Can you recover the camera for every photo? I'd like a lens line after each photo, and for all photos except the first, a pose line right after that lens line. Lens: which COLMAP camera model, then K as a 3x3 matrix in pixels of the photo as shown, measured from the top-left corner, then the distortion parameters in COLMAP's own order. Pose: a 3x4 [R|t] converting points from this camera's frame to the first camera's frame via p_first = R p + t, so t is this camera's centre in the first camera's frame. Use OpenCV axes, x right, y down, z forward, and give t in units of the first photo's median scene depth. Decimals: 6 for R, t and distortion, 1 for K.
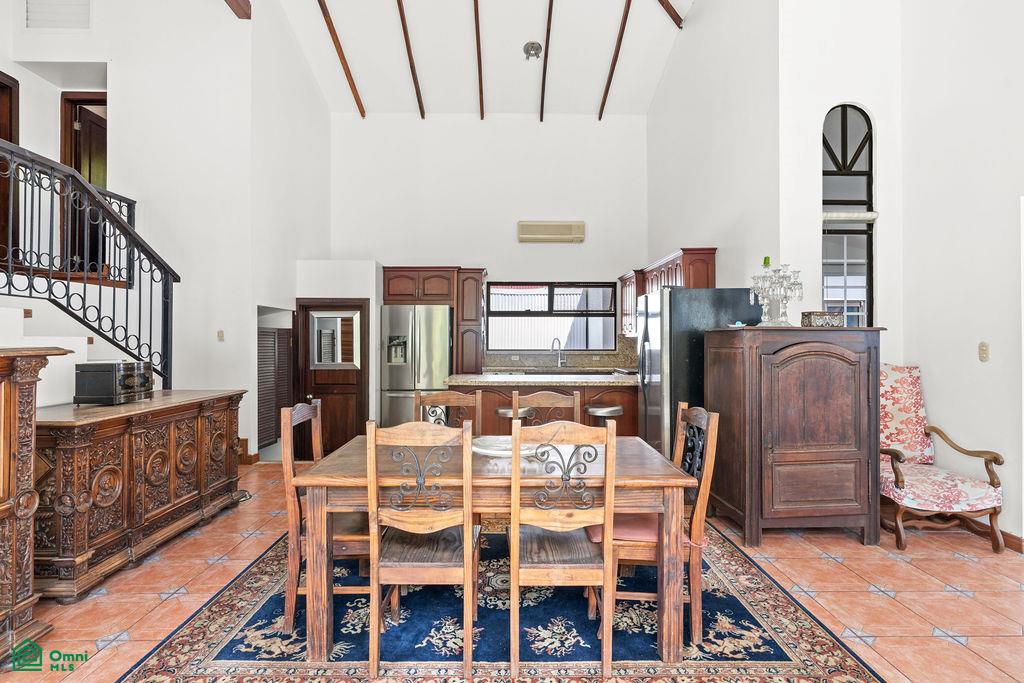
lens RADIAL K [[513.3, 0, 512.0], [0, 513.3, 341.5], [0, 0, 1]] dist [-0.003081, -0.000045]
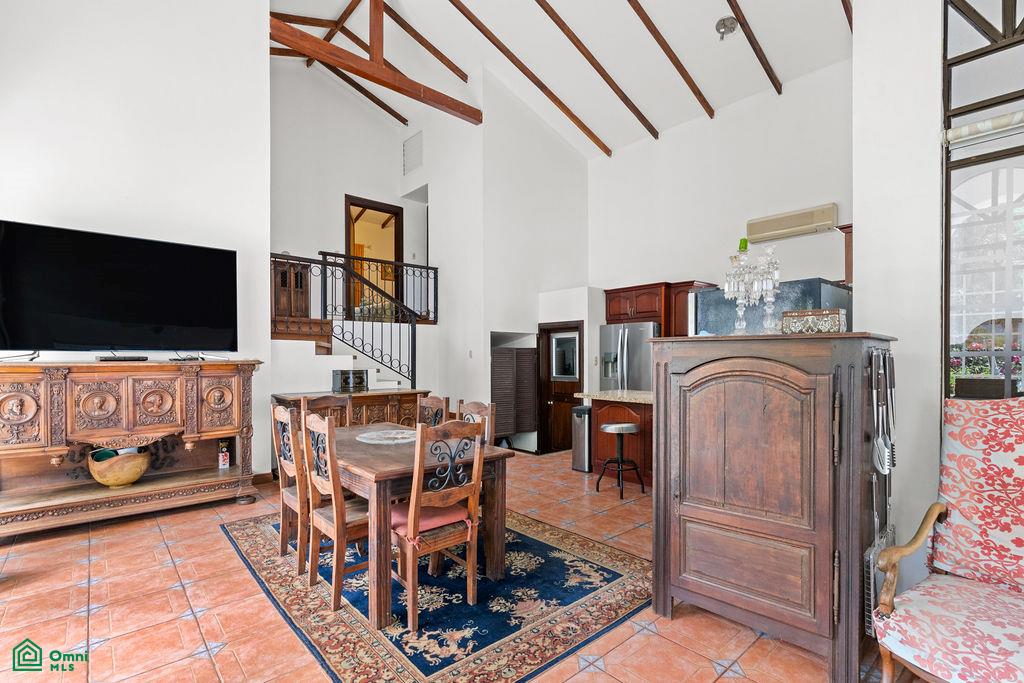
lens RADIAL K [[482.0, 0, 497.8], [0, 482.0, 367.3], [0, 0, 1]] dist [0.002968, -0.011438]
pose [[0.642930, 0.013580, -0.765805, 0.825928], [0.000901, 0.999829, 0.018486, 0.002014], [0.765925, -0.012575, 0.642807, 0.313004]]
